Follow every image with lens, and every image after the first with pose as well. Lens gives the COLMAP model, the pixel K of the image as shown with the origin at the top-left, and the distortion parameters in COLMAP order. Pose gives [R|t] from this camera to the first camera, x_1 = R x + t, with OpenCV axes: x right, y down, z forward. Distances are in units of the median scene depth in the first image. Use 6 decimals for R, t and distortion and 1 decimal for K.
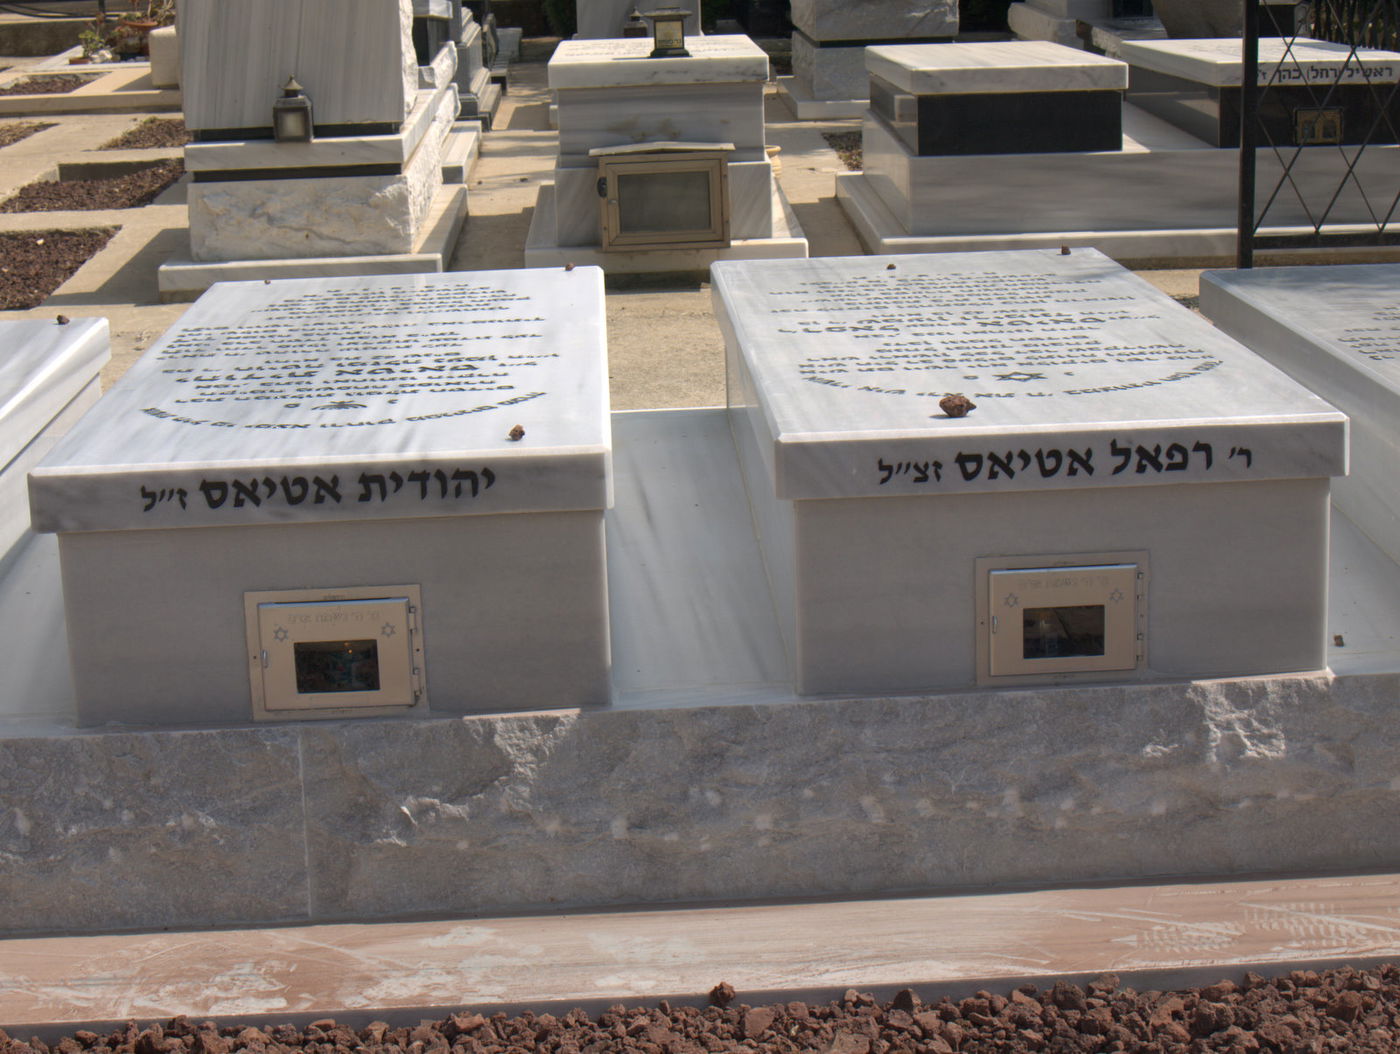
lens RADIAL K [[2698.0, 0, 700.0], [0, 2698.0, 527.0], [0, 0, 1]] dist [-0.160040, 0.008785]
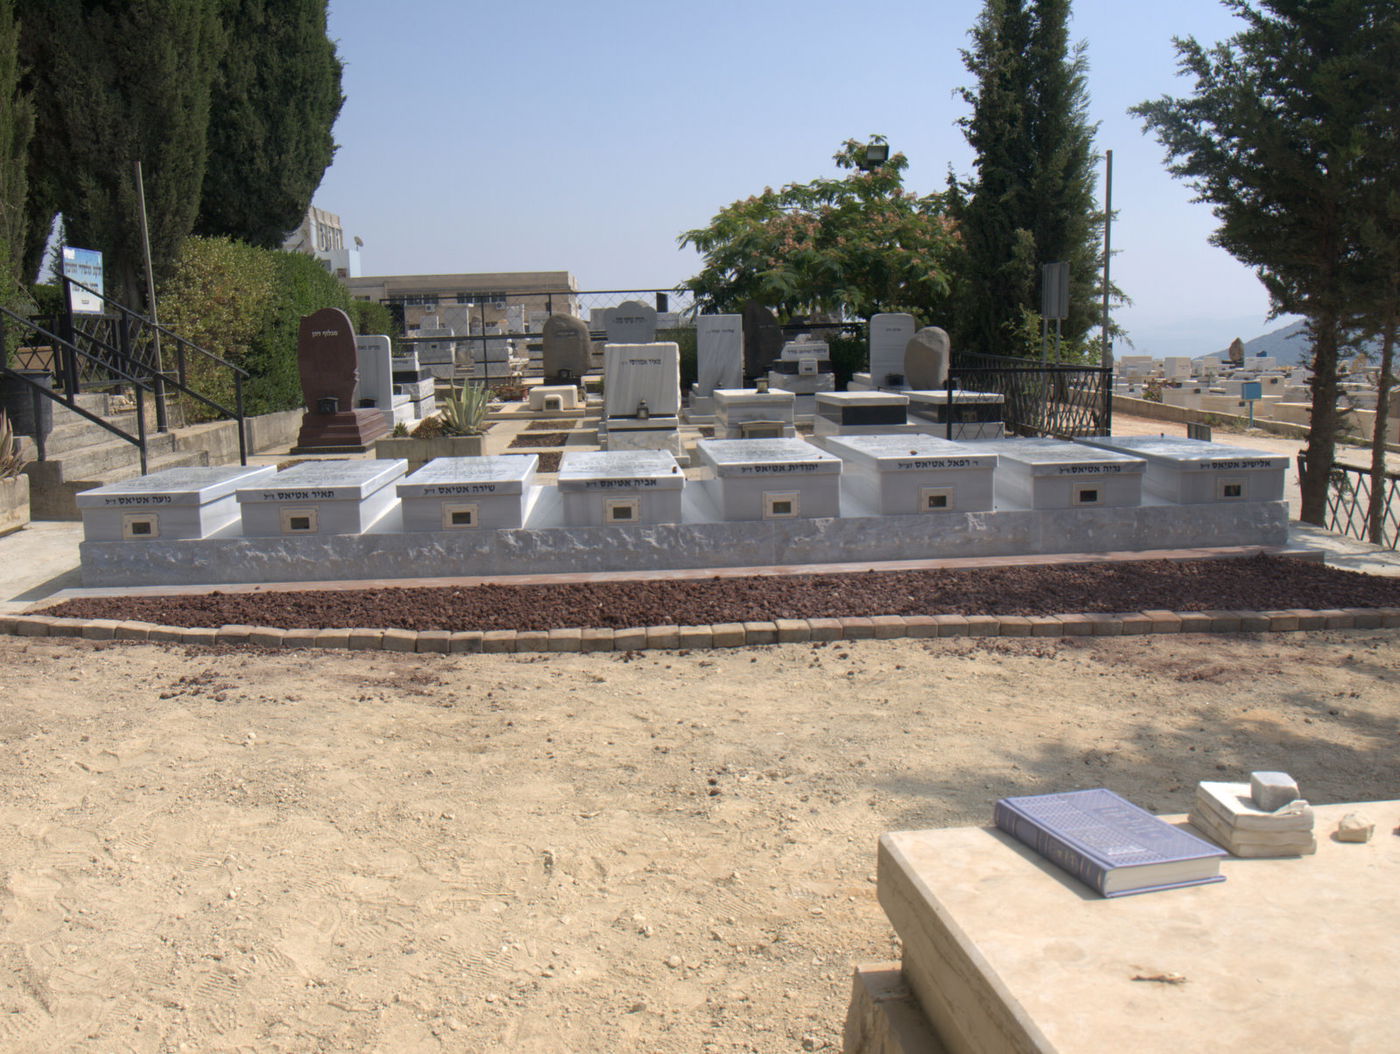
lens RADIAL K [[1274.7, 0, 700.0], [0, 1274.7, 527.0], [0, 0, 1]] dist [-0.111325, 0.000996]
pose [[0.999152, 0.005263, 0.040842, -0.358513], [-0.001648, 0.996115, -0.088044, 0.273092], [-0.041147, 0.087902, 0.995279, -1.140846]]
